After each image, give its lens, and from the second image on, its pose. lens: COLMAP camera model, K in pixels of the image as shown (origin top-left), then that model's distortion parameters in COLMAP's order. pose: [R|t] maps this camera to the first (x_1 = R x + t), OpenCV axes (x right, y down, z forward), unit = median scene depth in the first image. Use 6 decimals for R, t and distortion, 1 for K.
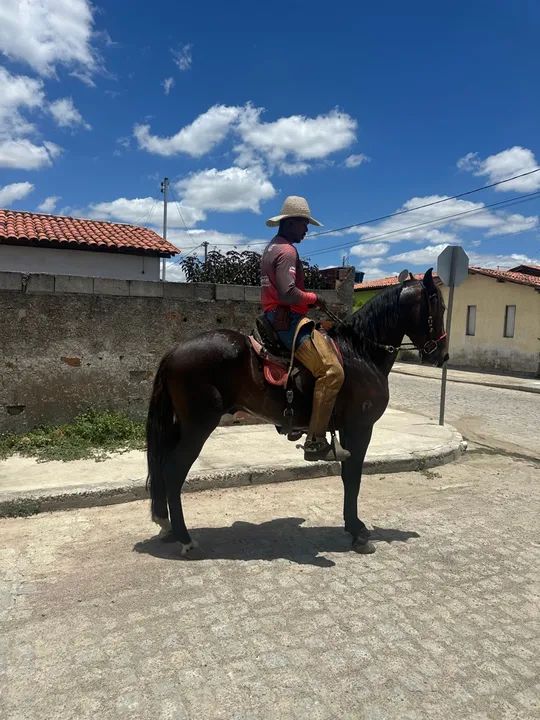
lens RADIAL K [[507.8, 0, 271.1], [0, 507.8, 324.9], [0, 0, 1]] dist [-0.000090, -0.009250]
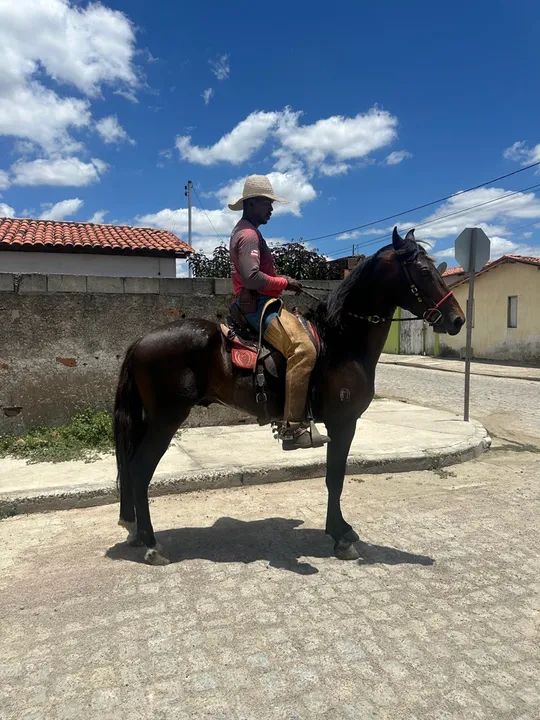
lens RADIAL K [[507.8, 0, 271.1], [0, 507.8, 324.9], [0, 0, 1]] dist [-0.000090, -0.009250]
pose [[0.995385, -0.035031, -0.089340, 0.126937], [0.034438, 0.999373, -0.008171, 0.030925], [0.089570, 0.005057, 0.995968, 0.074877]]
